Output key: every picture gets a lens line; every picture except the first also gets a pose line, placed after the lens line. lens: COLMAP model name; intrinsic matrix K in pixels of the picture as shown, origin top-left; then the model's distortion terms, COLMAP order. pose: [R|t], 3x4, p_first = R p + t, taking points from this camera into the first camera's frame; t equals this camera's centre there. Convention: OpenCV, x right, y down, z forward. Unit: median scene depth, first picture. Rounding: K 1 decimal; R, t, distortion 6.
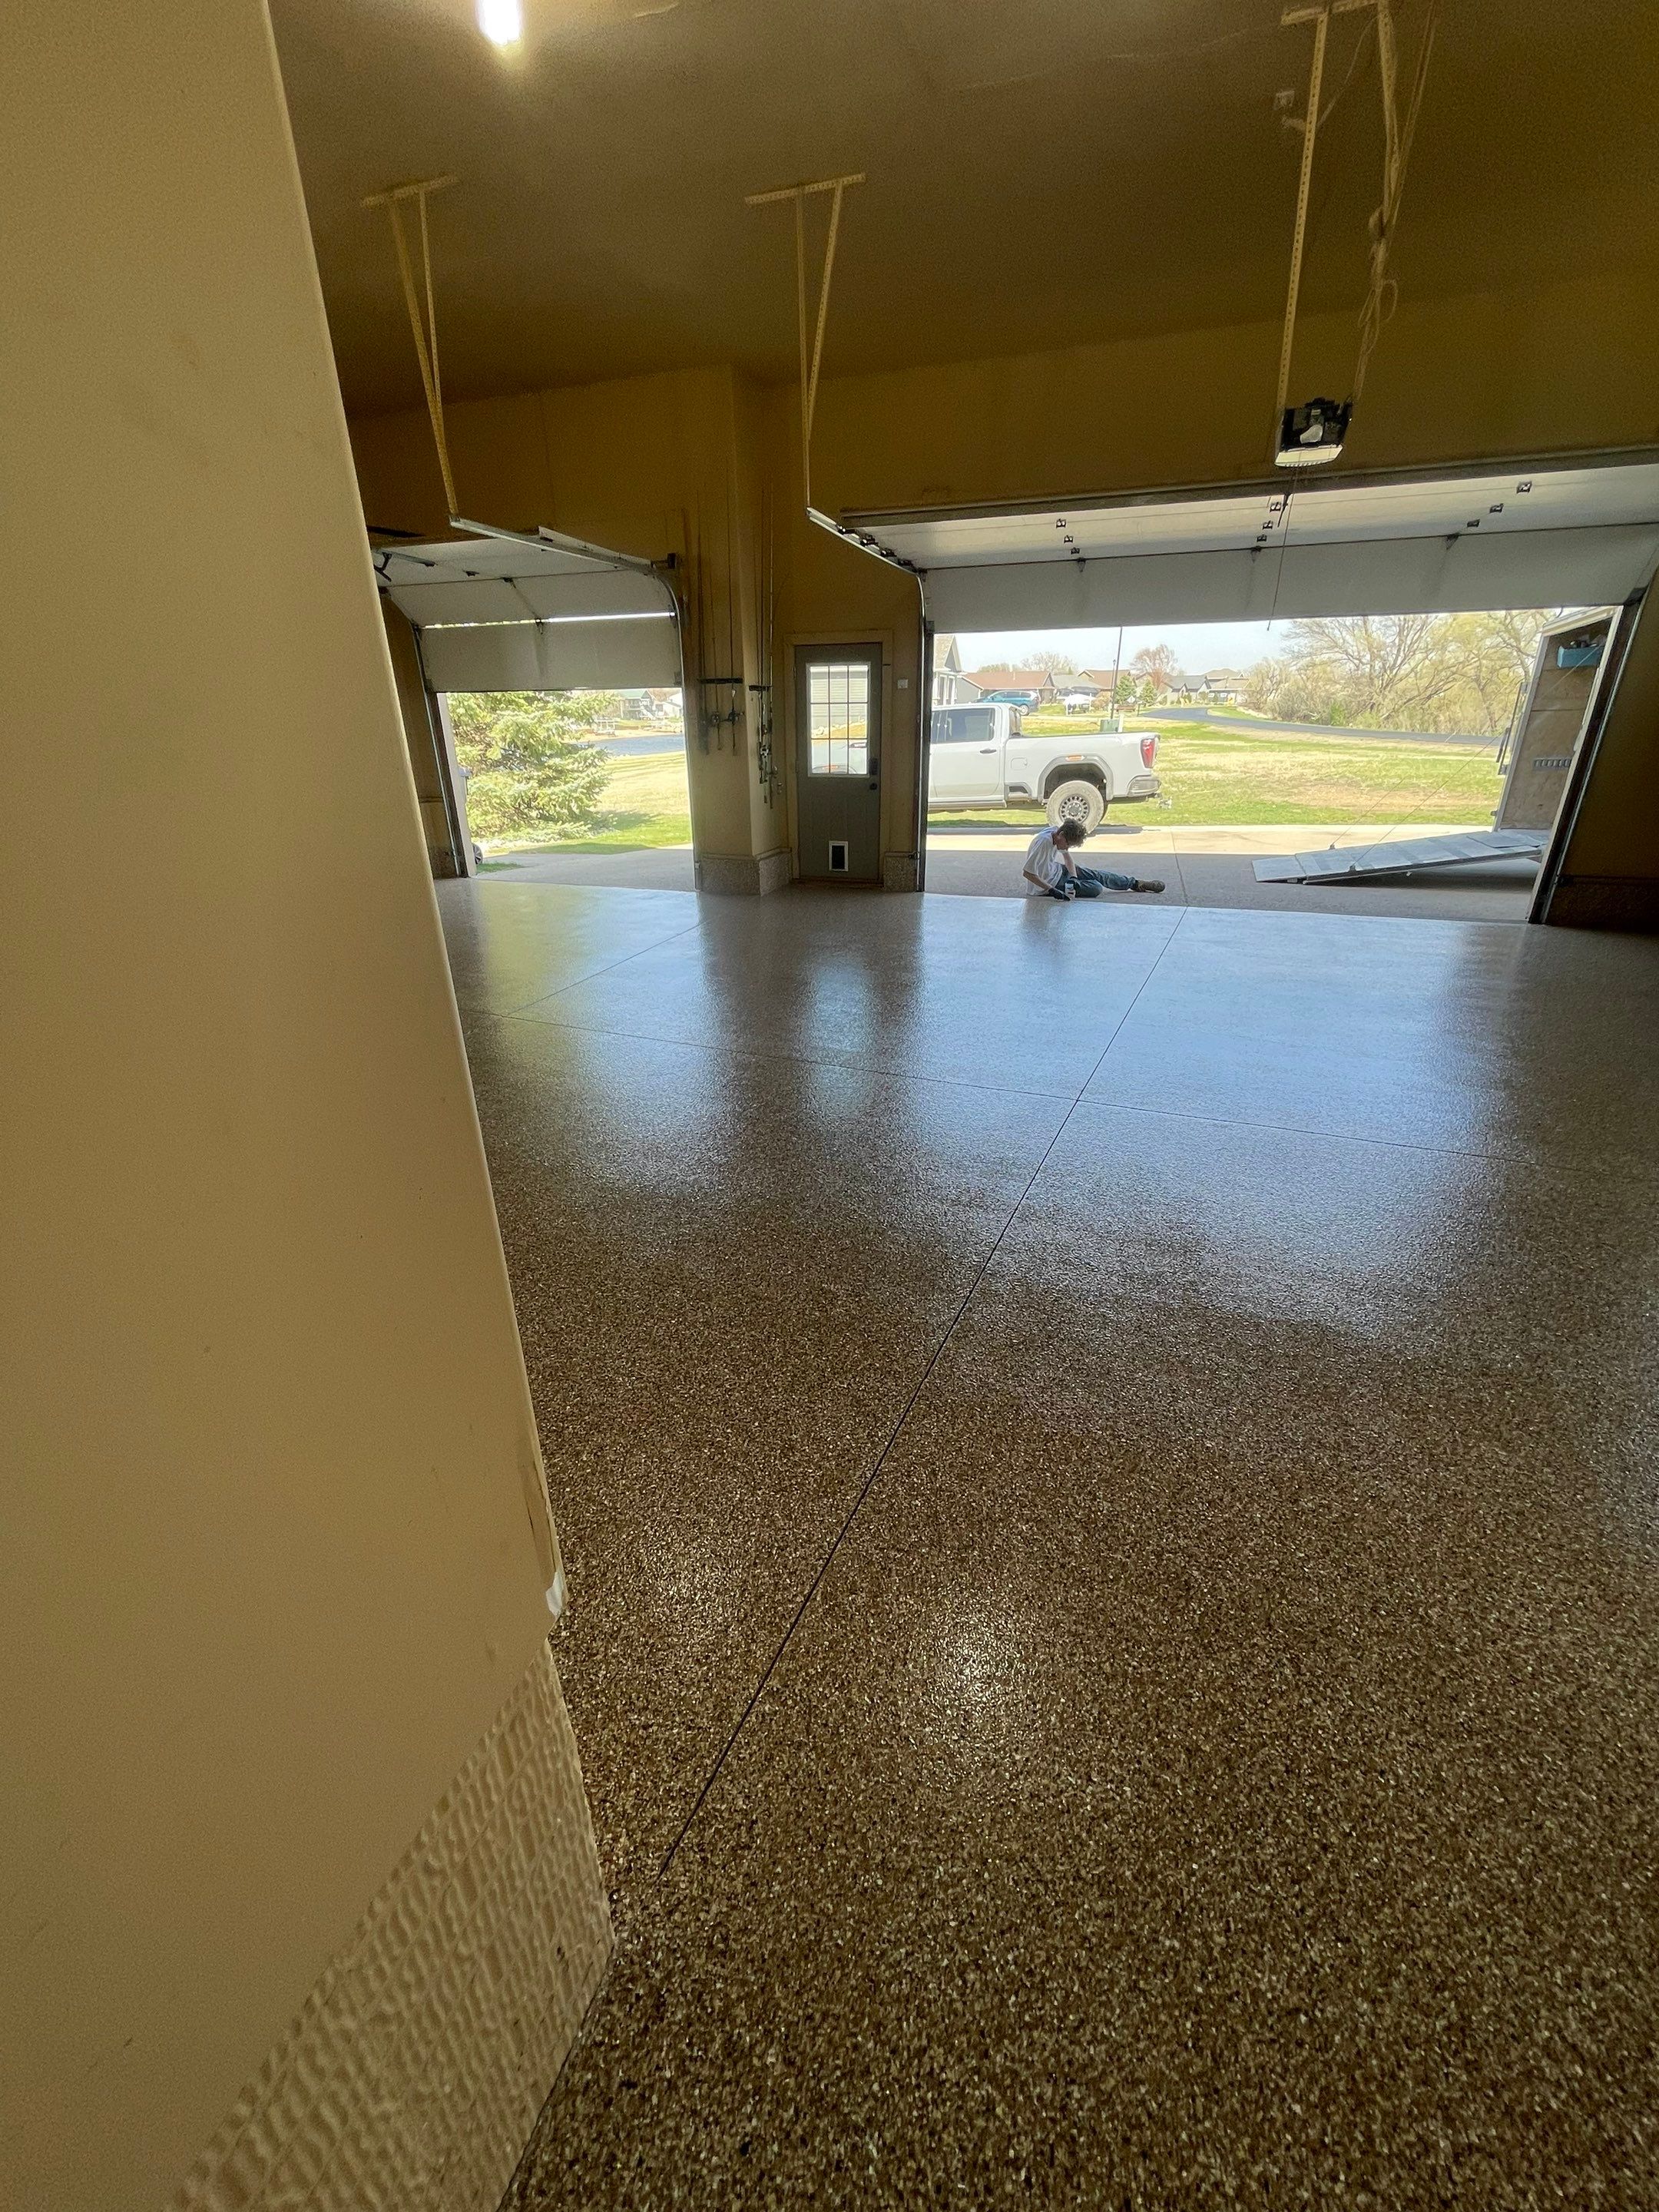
lens RADIAL K [[890.9, 0, 829.1], [0, 890.9, 1106.4], [0, 0, 1]] dist [-0.002546, 0.000311]
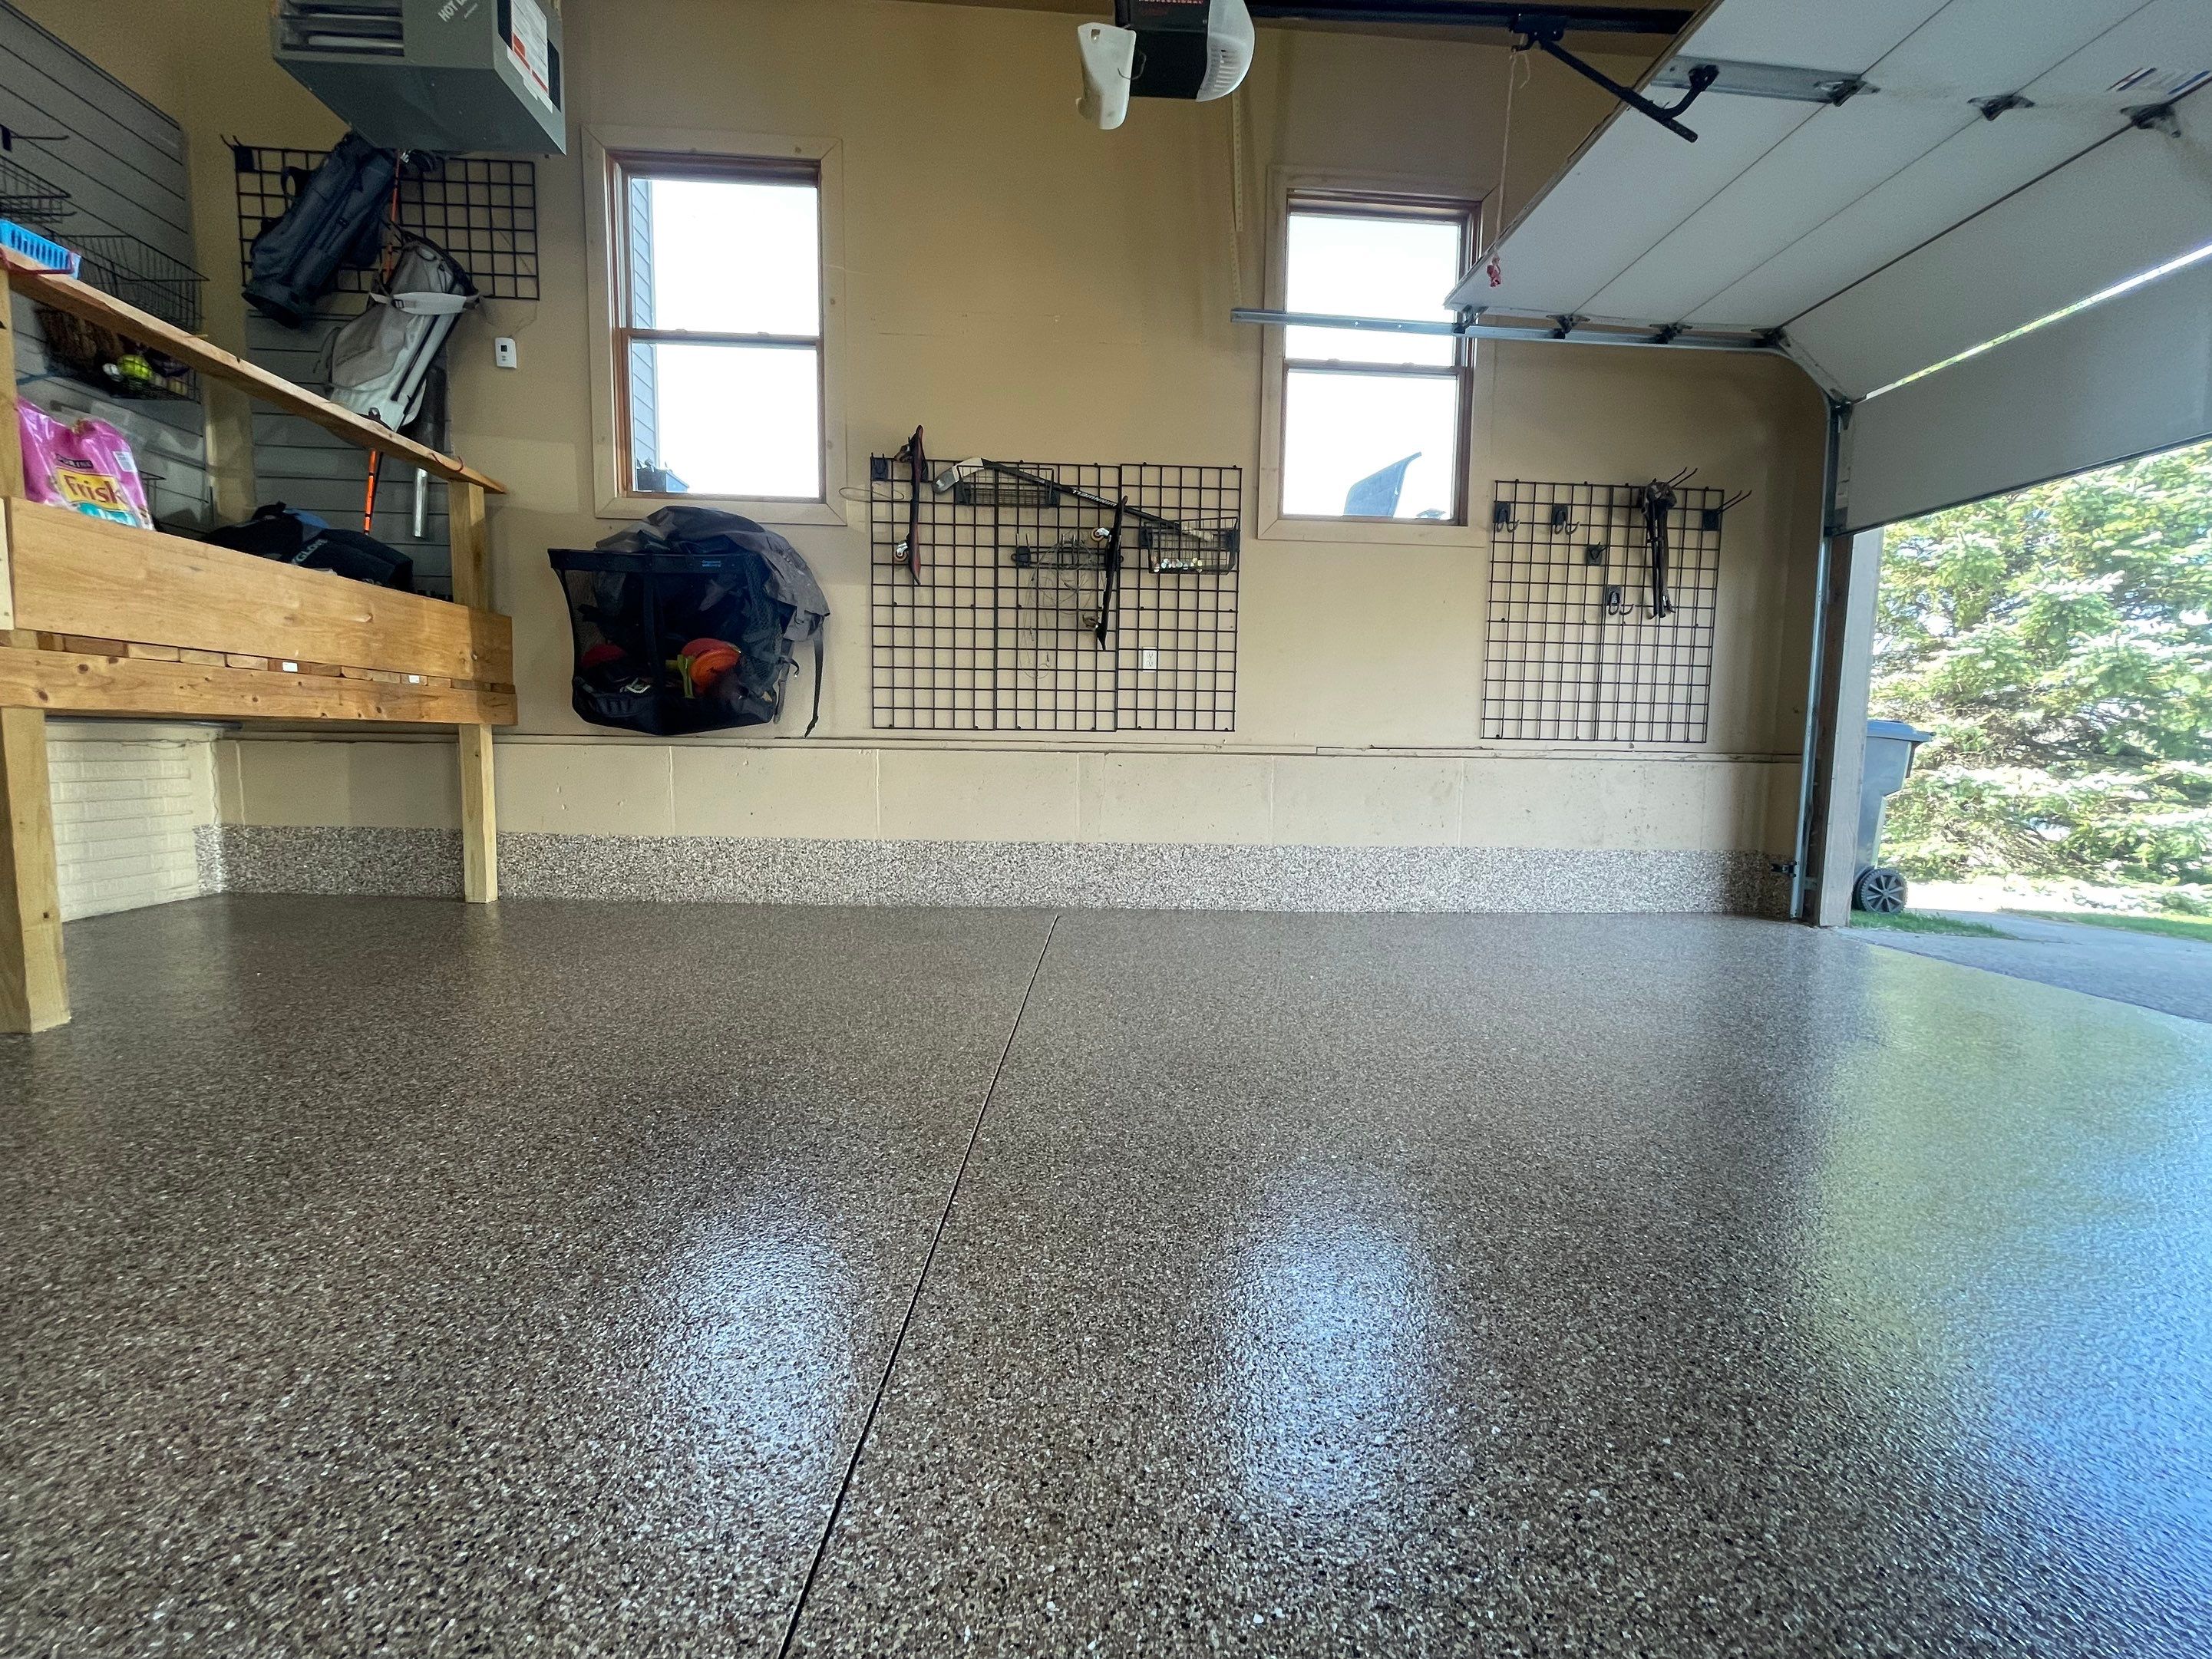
lens RADIAL K [[890.8, 0, 1107.8], [0, 890.8, 830.9], [0, 0, 1]] dist [-0.002546, 0.000311]
pose [[0.388261, 0.103256, -0.915747, -0.289128], [-0.396750, 0.915624, -0.064973, -0.266227], [0.831771, 0.388549, 0.396468, 1.035473]]
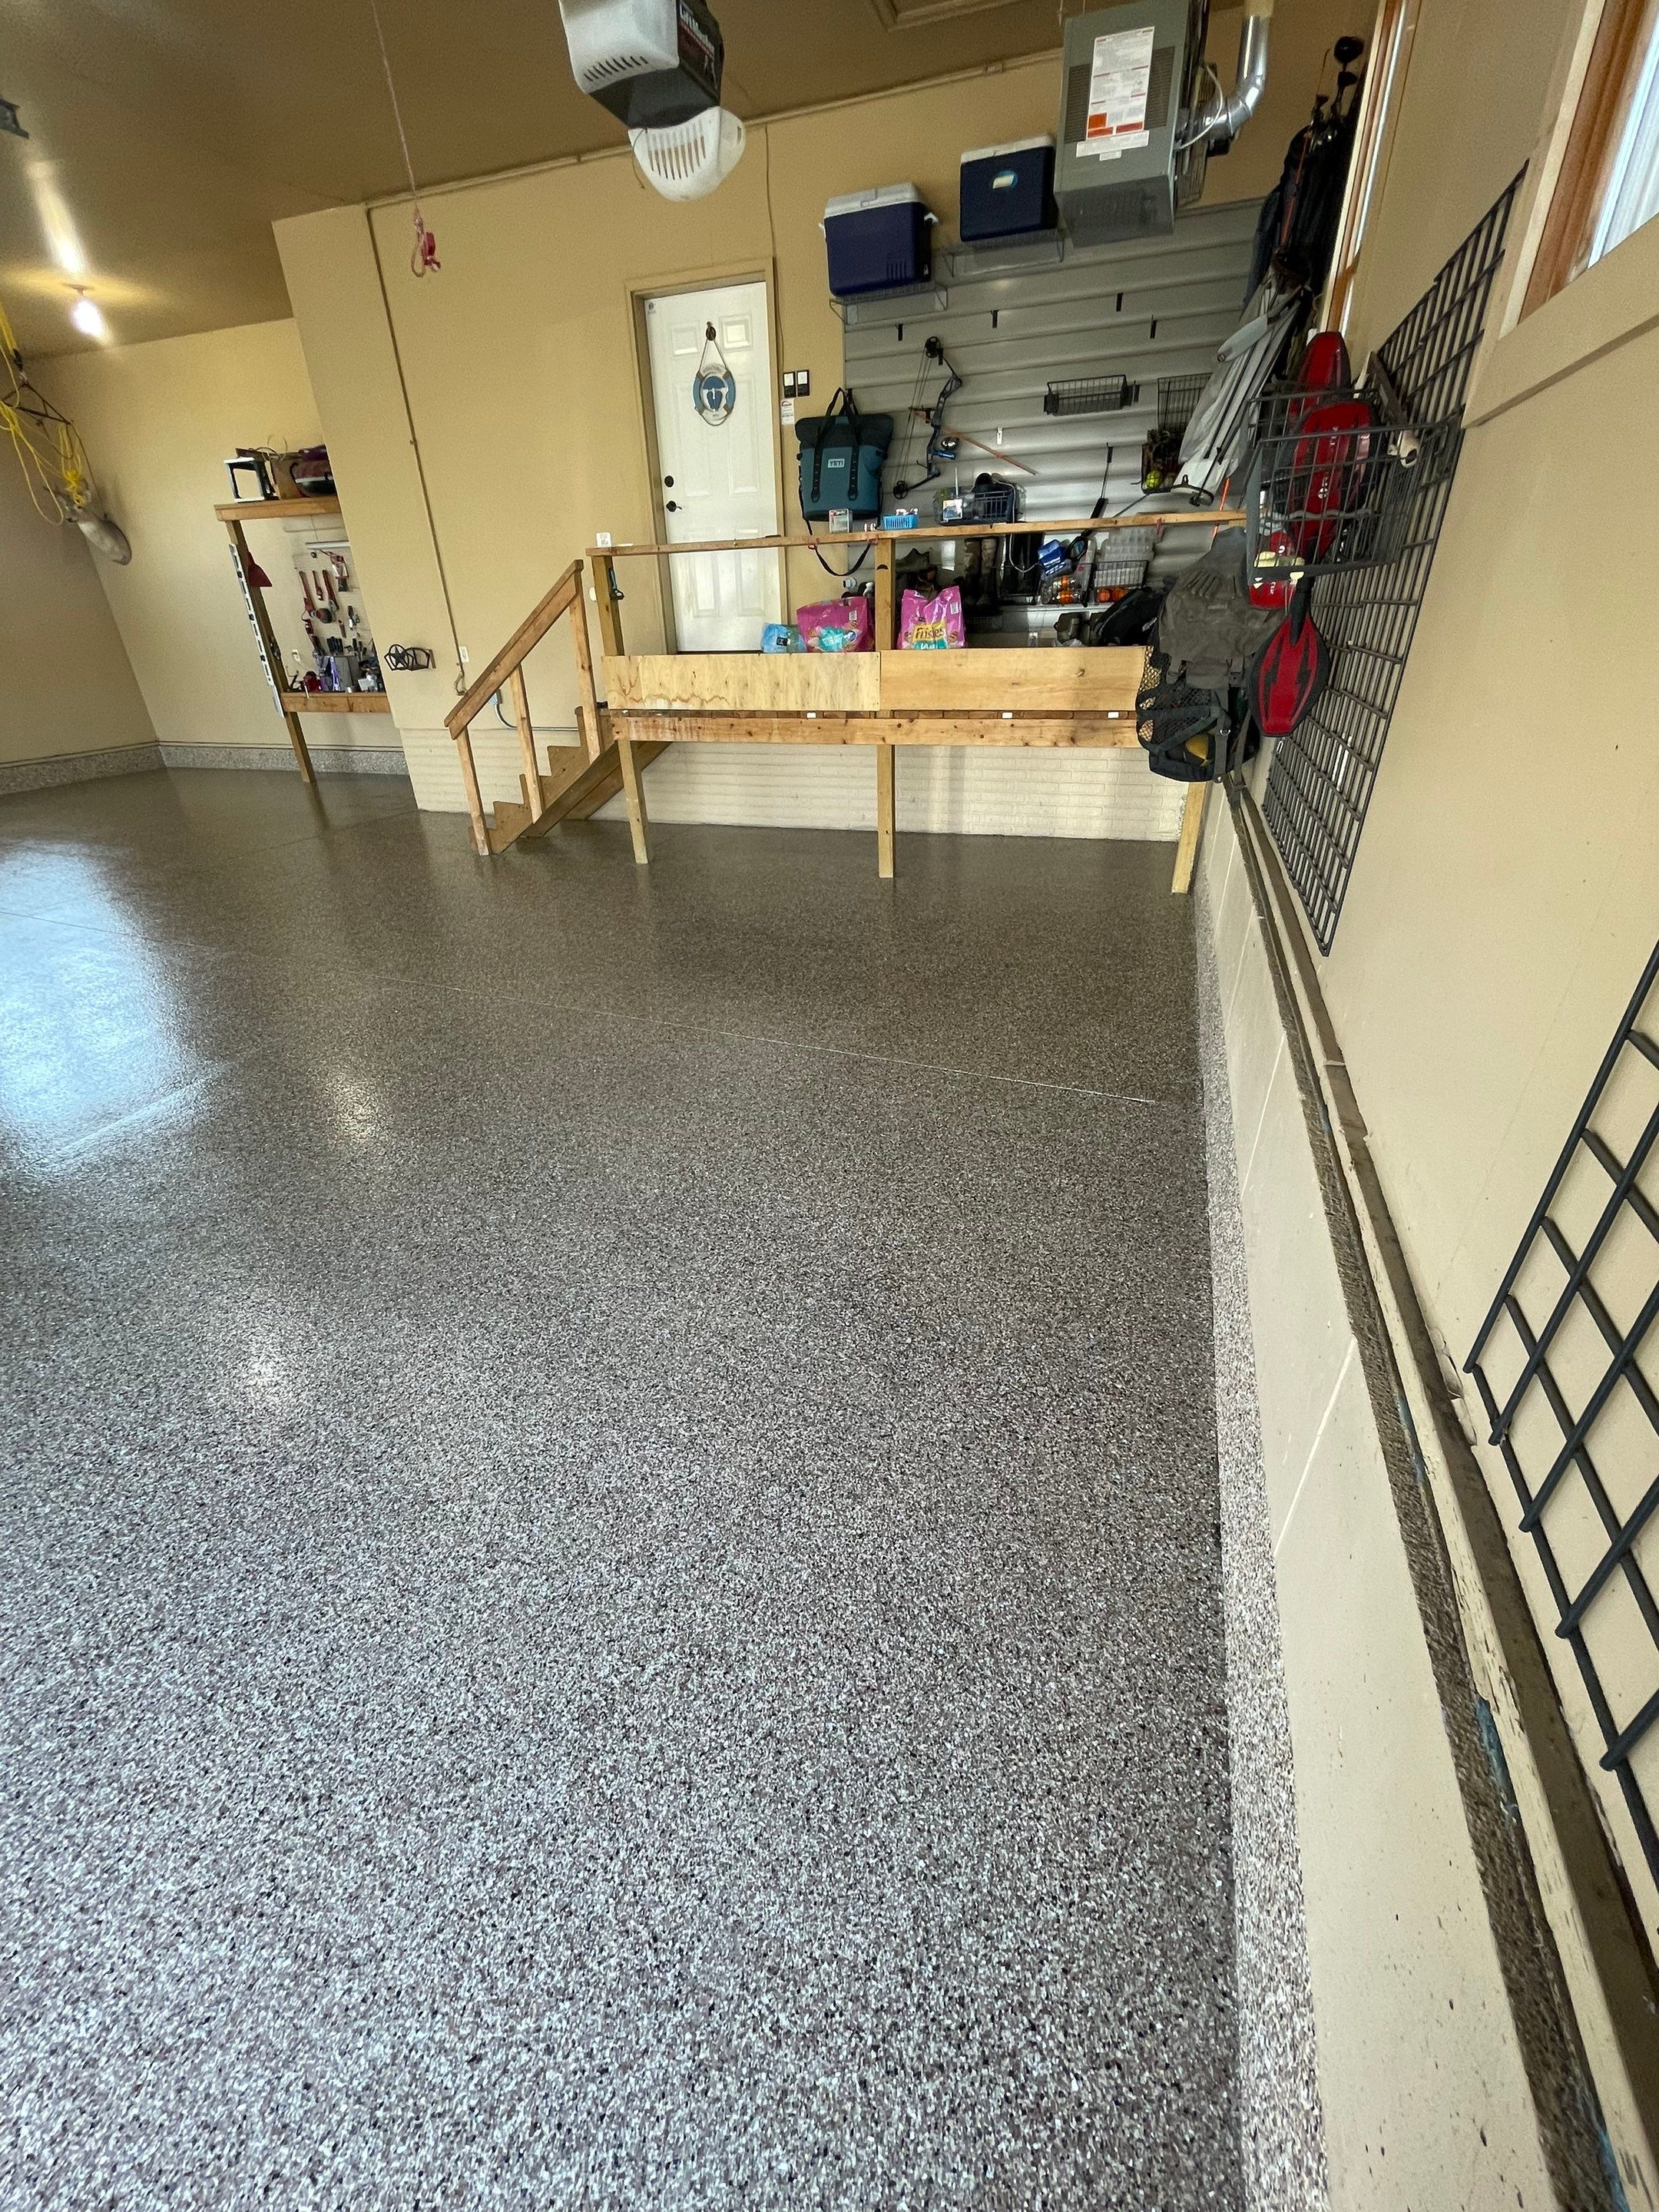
lens RADIAL K [[890.9, 0, 827.5], [0, 890.9, 1104.0], [0, 0, 1]] dist [-0.002546, 0.000311]
pose [[-0.999083, 0.037651, 0.020371, -0.864375], [0.038783, 0.594636, 0.803059, -0.766063], [0.018123, 0.803113, -0.595552, 1.758911]]
